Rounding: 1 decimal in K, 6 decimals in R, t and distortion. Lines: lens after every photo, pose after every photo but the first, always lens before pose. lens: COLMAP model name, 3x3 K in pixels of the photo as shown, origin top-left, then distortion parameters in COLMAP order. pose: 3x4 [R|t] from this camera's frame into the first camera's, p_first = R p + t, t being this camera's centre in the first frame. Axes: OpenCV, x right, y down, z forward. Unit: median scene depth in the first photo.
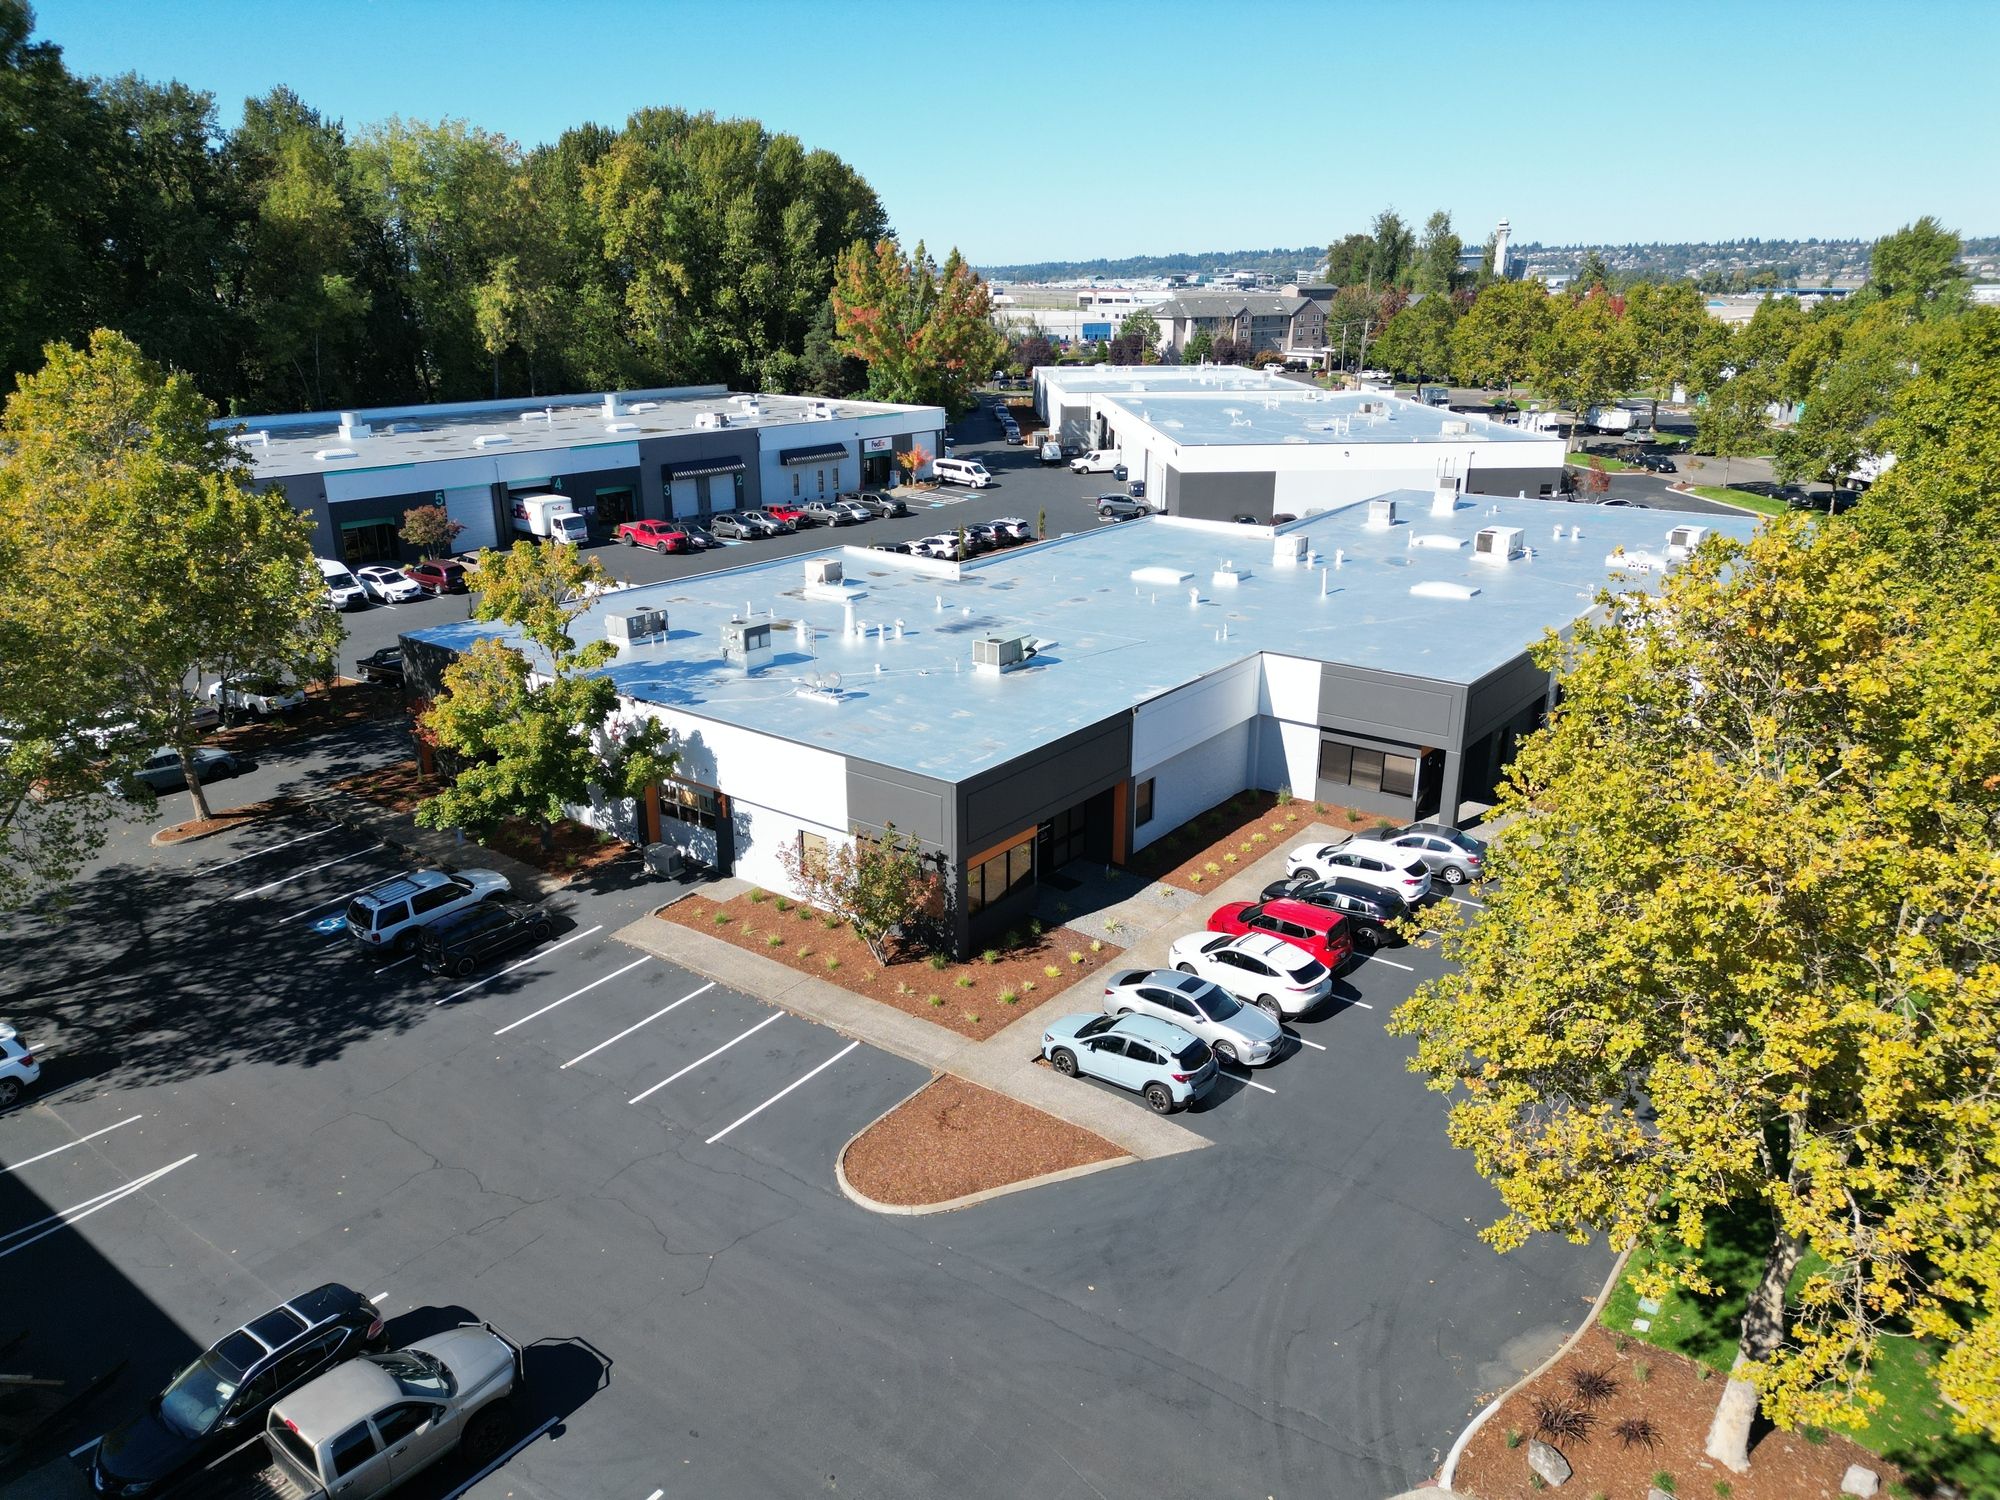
lens RADIAL K [[1398.7, 0, 1000.0], [0, 1398.7, 750.0], [0, 0, 1]] dist [0.072510, -0.068032]
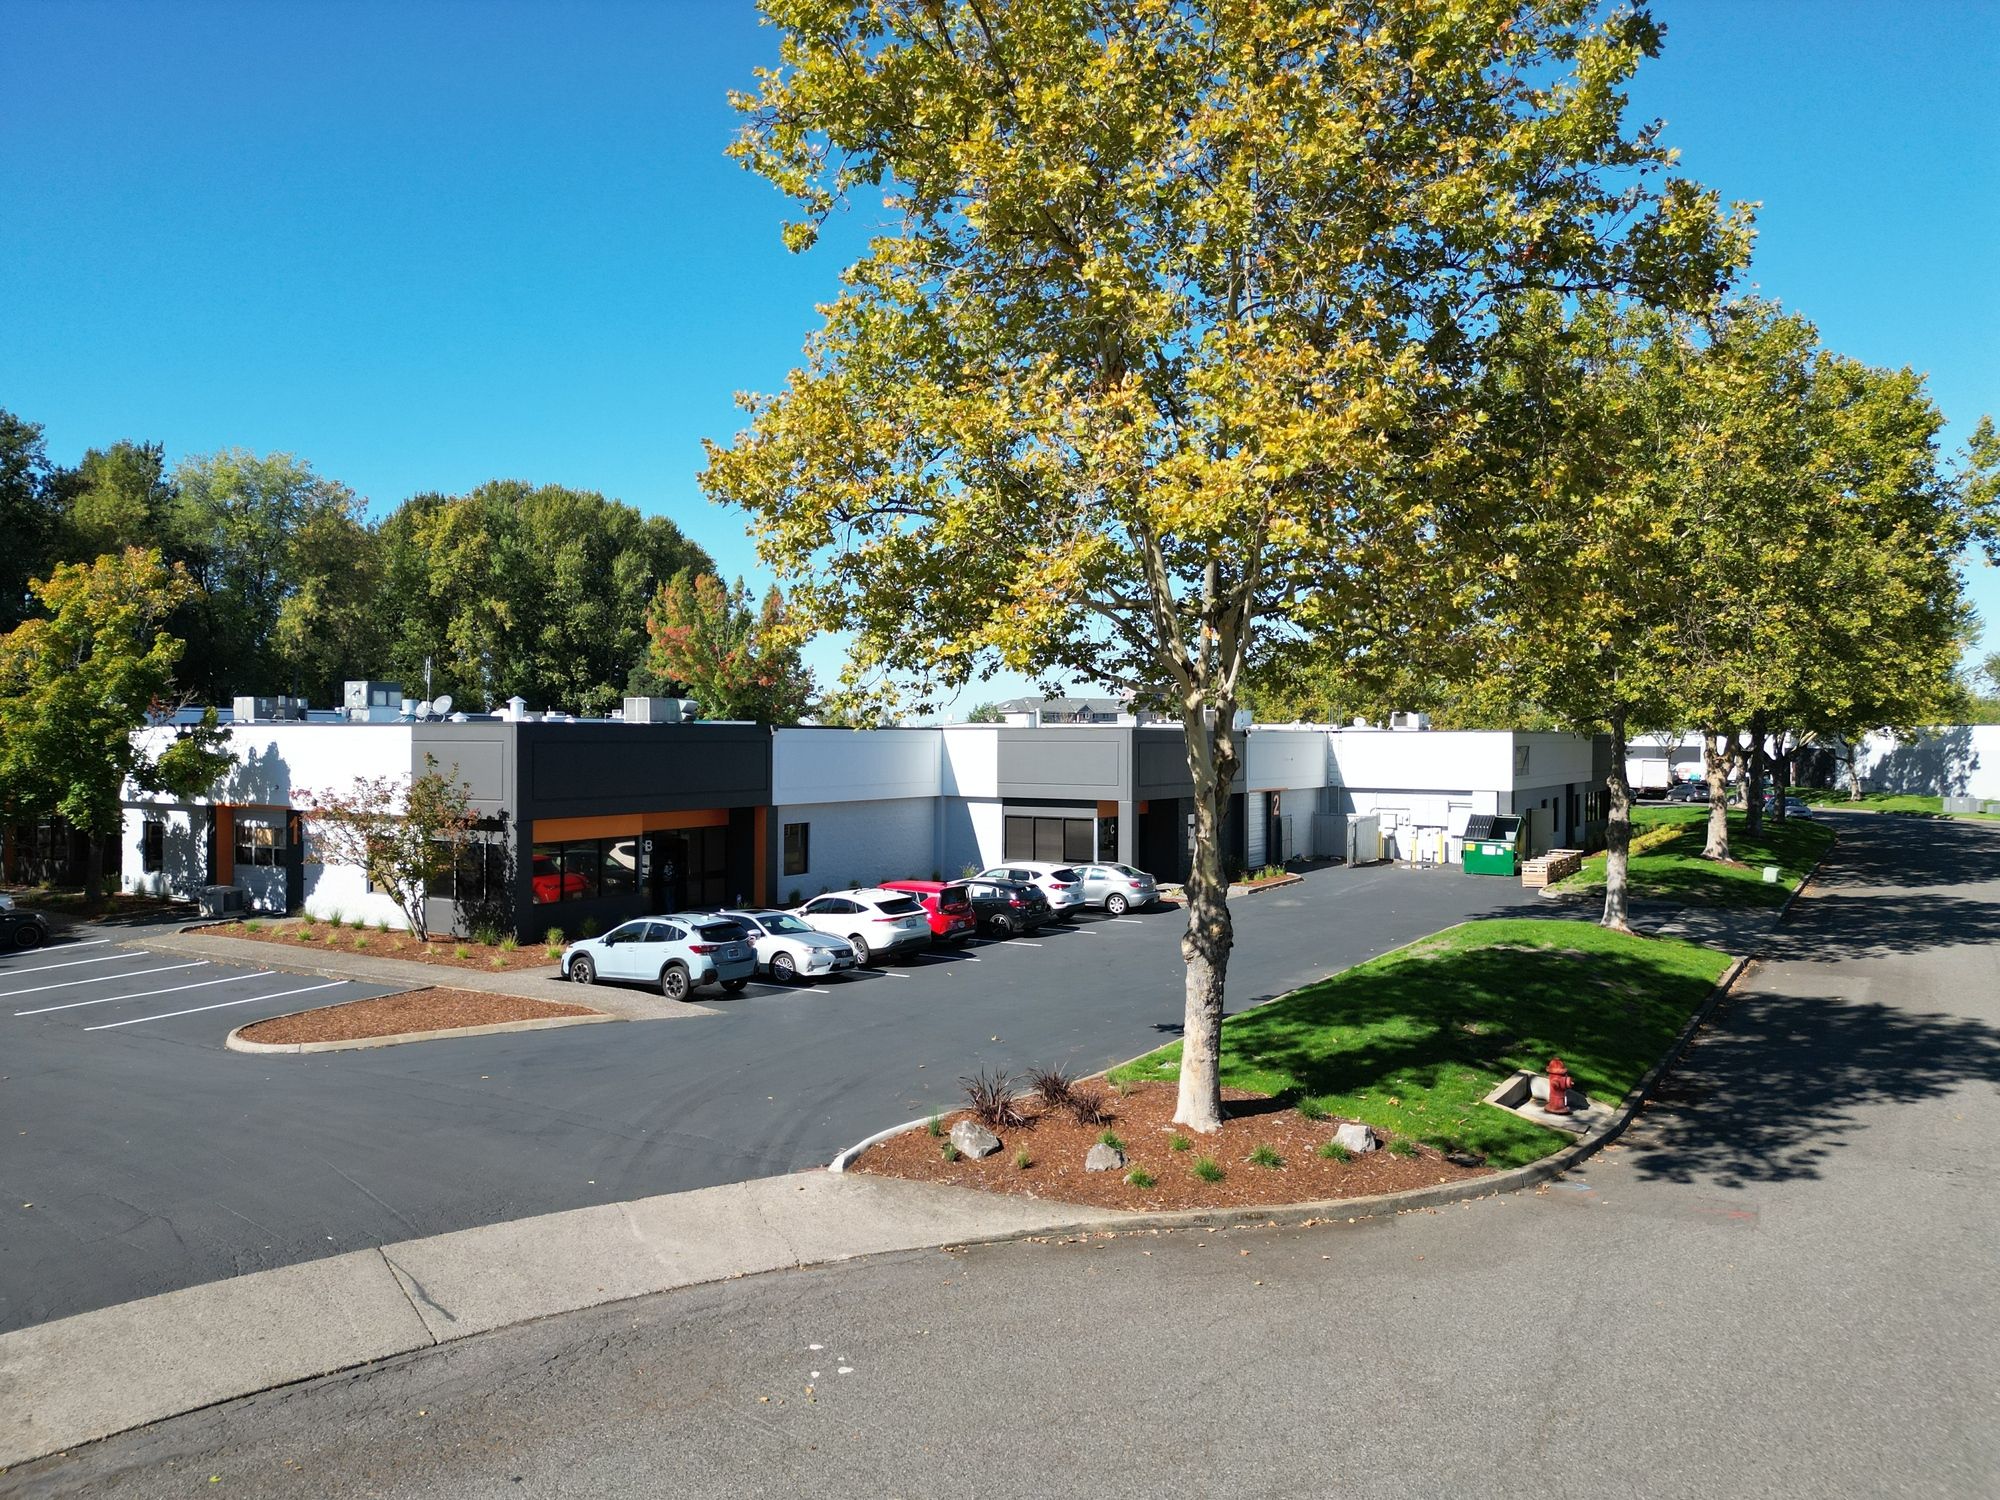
lens RADIAL K [[1398.7, 0, 1000.0], [0, 1398.7, 750.0], [0, 0, 1]] dist [0.072510, -0.068032]
pose [[0.997262, -0.000397, 0.073945, 0.060679], [0.023666, 0.949100, -0.314084, 0.095800], [-0.070056, 0.314974, 0.946511, 0.036736]]
